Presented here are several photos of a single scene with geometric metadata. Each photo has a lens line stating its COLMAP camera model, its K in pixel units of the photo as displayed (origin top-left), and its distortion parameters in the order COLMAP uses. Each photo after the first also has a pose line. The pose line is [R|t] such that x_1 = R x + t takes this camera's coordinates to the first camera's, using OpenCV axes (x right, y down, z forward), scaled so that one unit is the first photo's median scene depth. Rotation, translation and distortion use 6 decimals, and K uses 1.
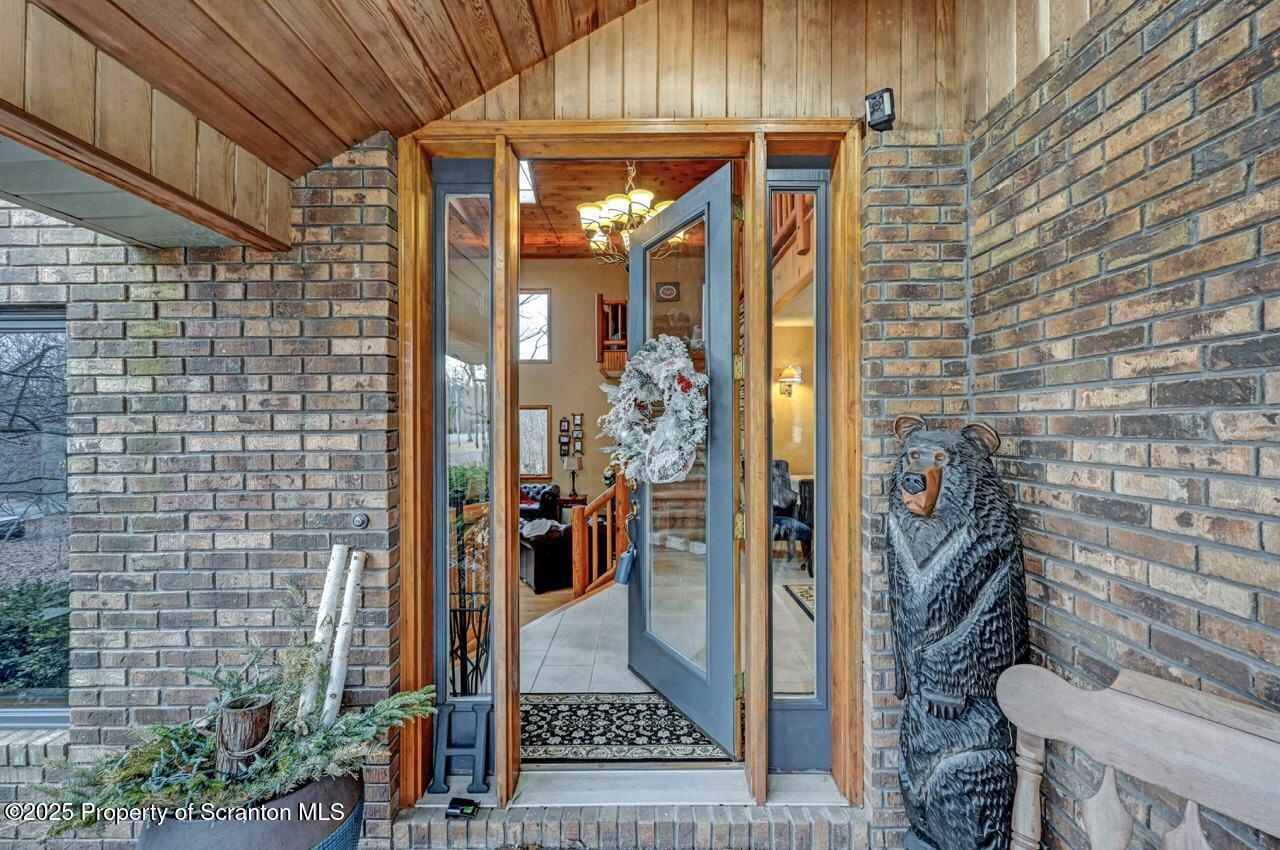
lens RADIAL K [[518.0, 0, 641.3], [0, 518.0, 422.9], [0, 0, 1]] dist [0.013782, 0.000634]
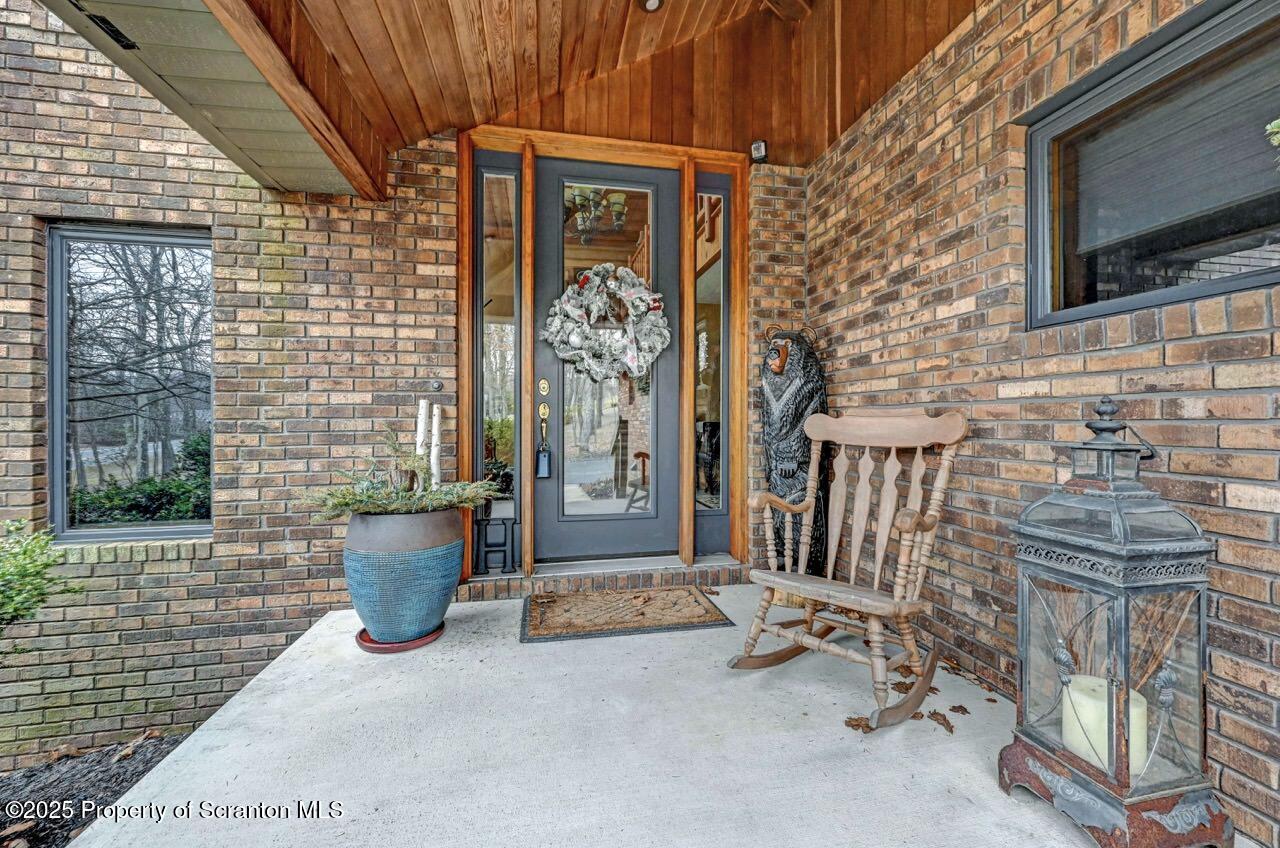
lens RADIAL K [[518.0, 0, 642.8], [0, 518.0, 420.5], [0, 0, 1]] dist [0.013782, 0.000634]
pose [[0.979167, 0.004780, 0.203000, -0.258751], [-0.005995, 0.999968, 0.005368, 0.275533], [-0.202967, -0.006473, 0.979164, -0.595276]]
